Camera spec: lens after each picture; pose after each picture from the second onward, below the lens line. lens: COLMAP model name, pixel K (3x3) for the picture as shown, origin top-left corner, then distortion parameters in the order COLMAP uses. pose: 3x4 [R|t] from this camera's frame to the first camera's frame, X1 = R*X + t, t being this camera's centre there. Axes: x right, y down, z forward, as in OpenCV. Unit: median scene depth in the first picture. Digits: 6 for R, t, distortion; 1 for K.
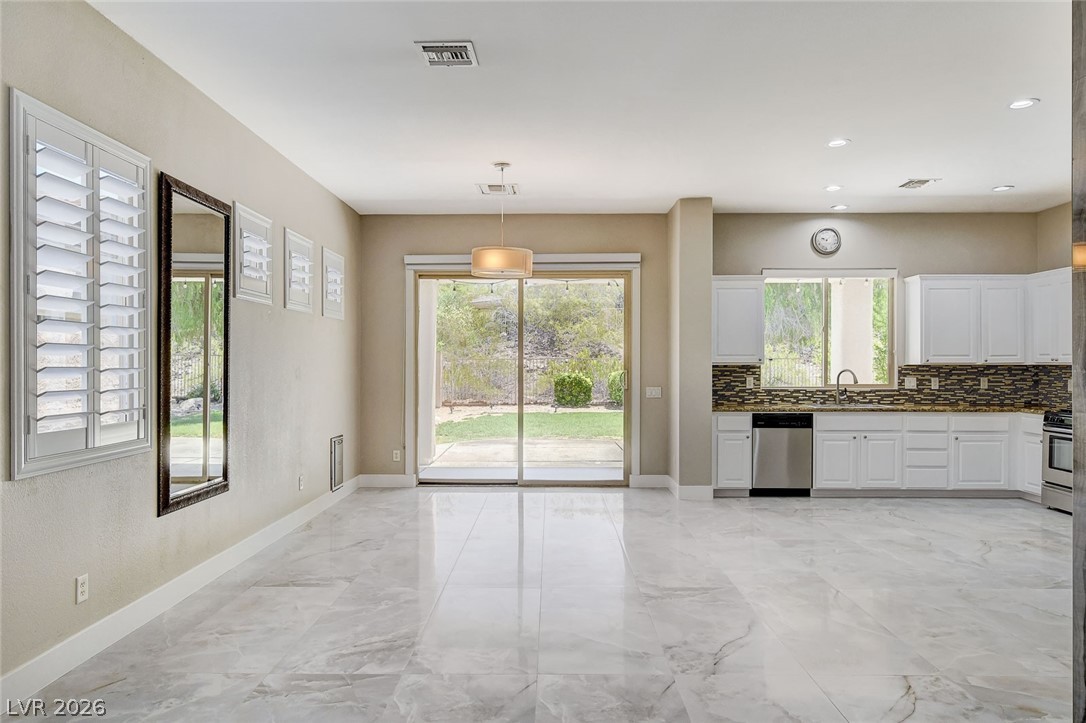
lens RADIAL K [[697.4, 0, 540.5], [0, 697.4, 367.6], [0, 0, 1]] dist [-0.017382, 0.017292]
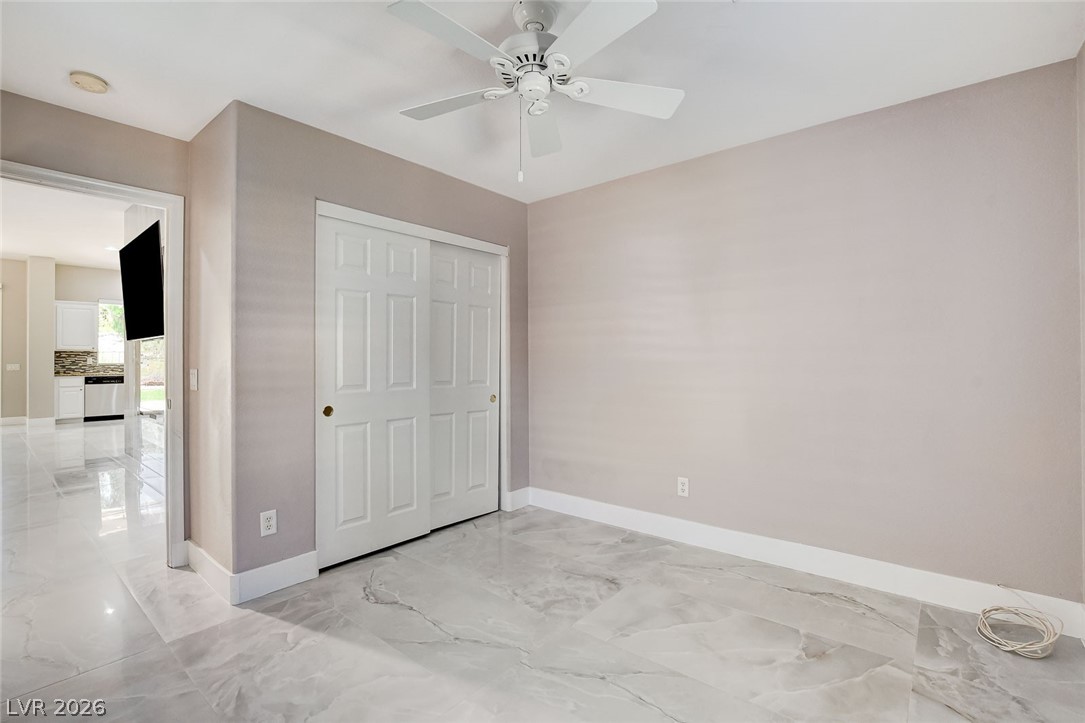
lens RADIAL K [[502.1, 0, 547.5], [0, 502.1, 354.5], [0, 0, 1]] dist [-0.034595, 0.005965]
pose [[0.632263, -0.004073, 0.774743, 0.075461], [0.006304, 0.999980, 0.000113, 0.013679], [-0.774728, 0.004813, 0.632277, -0.775287]]
